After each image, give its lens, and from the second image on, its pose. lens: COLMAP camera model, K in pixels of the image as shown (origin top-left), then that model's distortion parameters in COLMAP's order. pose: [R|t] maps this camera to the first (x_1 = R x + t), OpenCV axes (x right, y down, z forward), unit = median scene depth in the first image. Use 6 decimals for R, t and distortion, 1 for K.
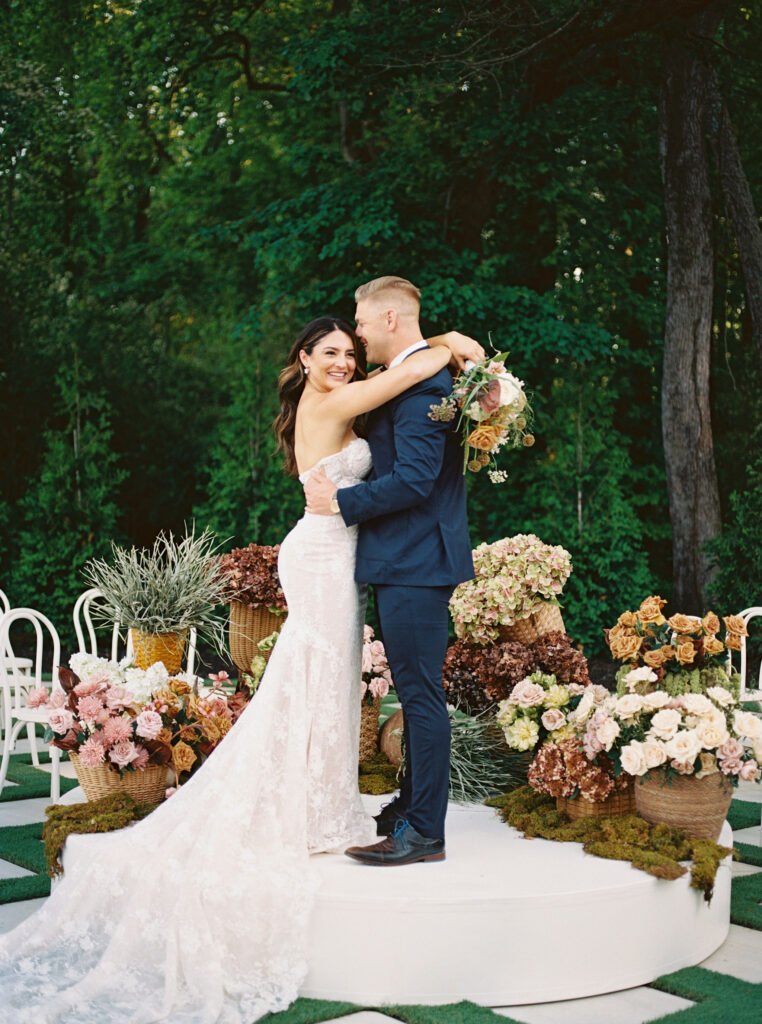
lens RADIAL K [[1447.5, 0, 376.4], [0, 1447.5, 525.7], [0, 0, 1]] dist [-0.049817, 0.014049]
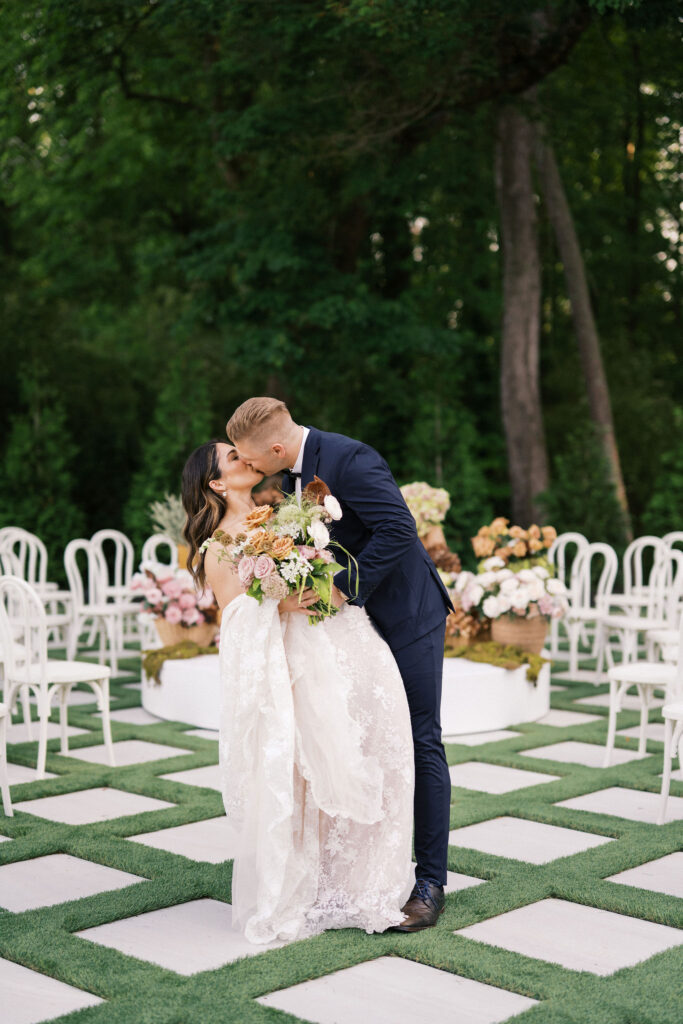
lens RADIAL K [[1465.4, 0, 341.5], [0, 1465.4, 512.0], [0, 0, 1]] dist [-0.003491, -0.011549]
pose [[0.996064, -0.019939, 0.086360, -0.134282], [0.019047, 0.999756, 0.011146, 0.020215], [-0.086561, -0.009458, 0.996202, -0.657040]]
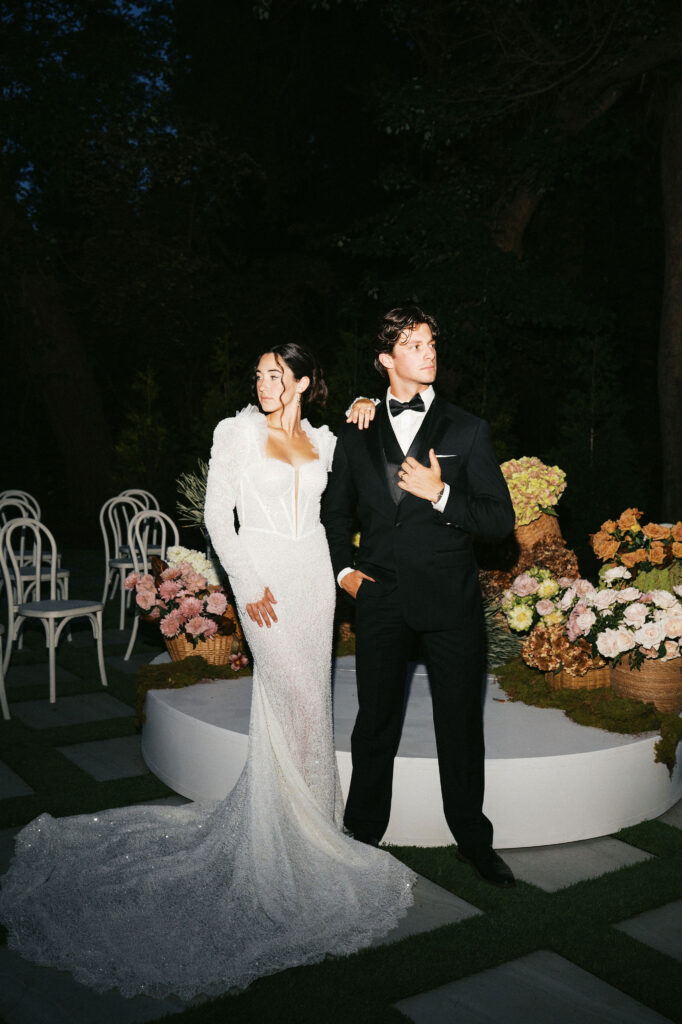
lens RADIAL K [[985.2, 0, 356.4], [0, 985.2, 521.6], [0, 0, 1]] dist [0.011388, 0.008539]
pose [[0.994507, 0.016858, -0.103302, 0.047650], [-0.009942, 0.997696, 0.067108, 0.006774], [0.104195, -0.065712, 0.992384, 0.152028]]
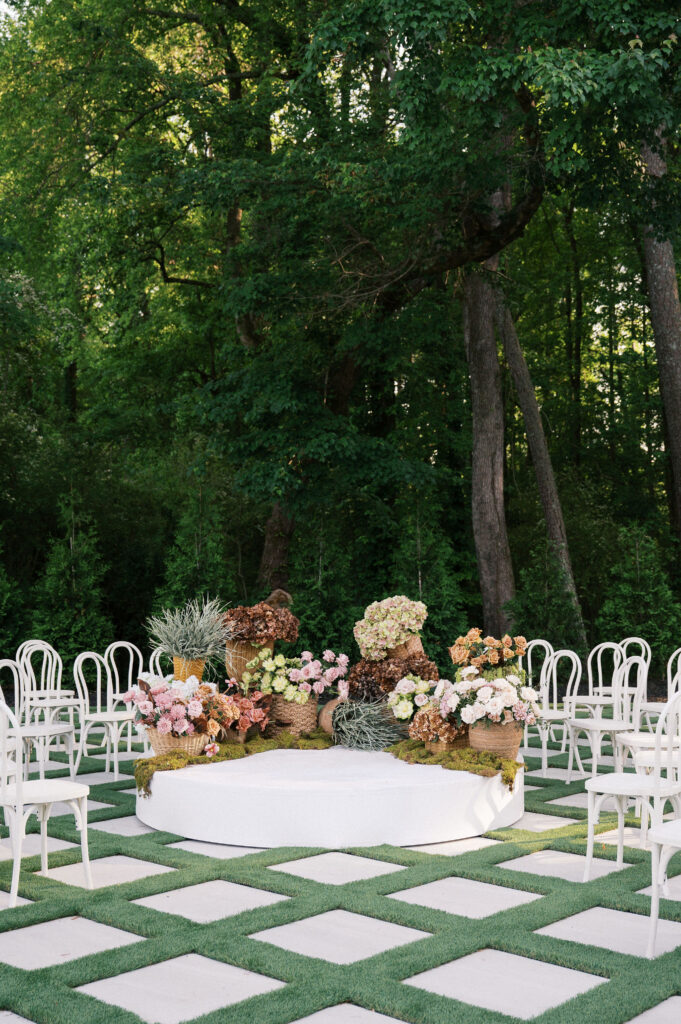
lens RADIAL K [[1153.8, 0, 367.1], [0, 1153.8, 507.5], [0, 0, 1]] dist [-0.004556, 0.012385]
pose [[0.994192, -0.020688, 0.105616, -0.086047], [0.029323, 0.996293, -0.080867, 0.012565], [-0.103552, 0.083495, 0.991113, -0.402917]]
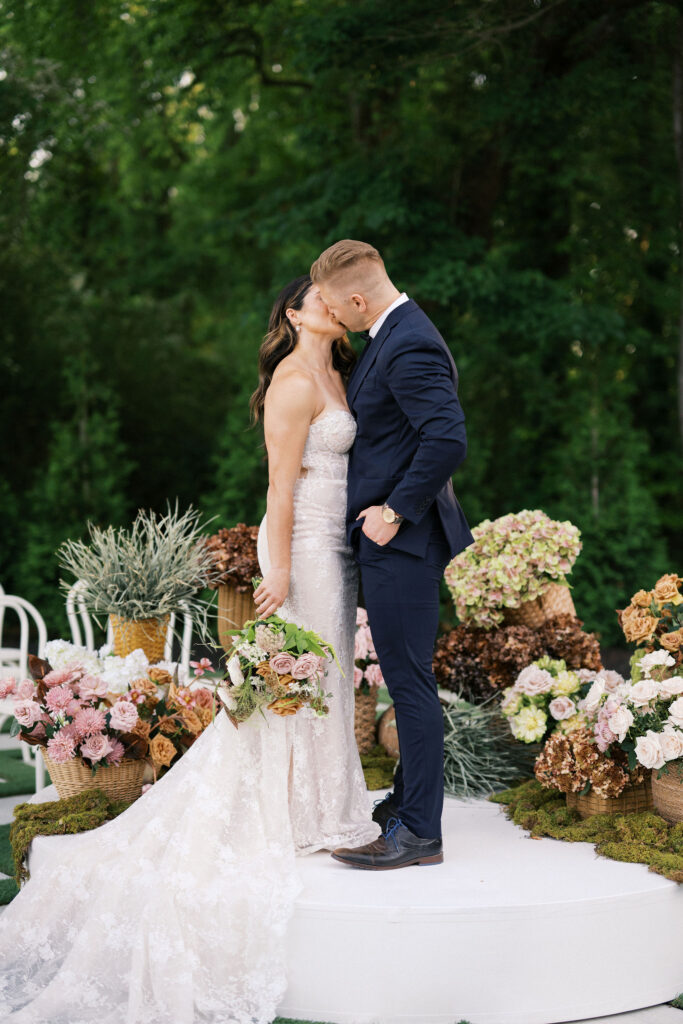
lens RADIAL K [[1414.2, 0, 348.0], [0, 1414.2, 514.5], [0, 0, 1]] dist [-0.007450, -0.008735]
pose [[0.999261, -0.011018, -0.036827, 0.020041], [0.010794, 0.999922, -0.006274, 0.014315], [0.036894, 0.005872, 0.999302, 0.090116]]
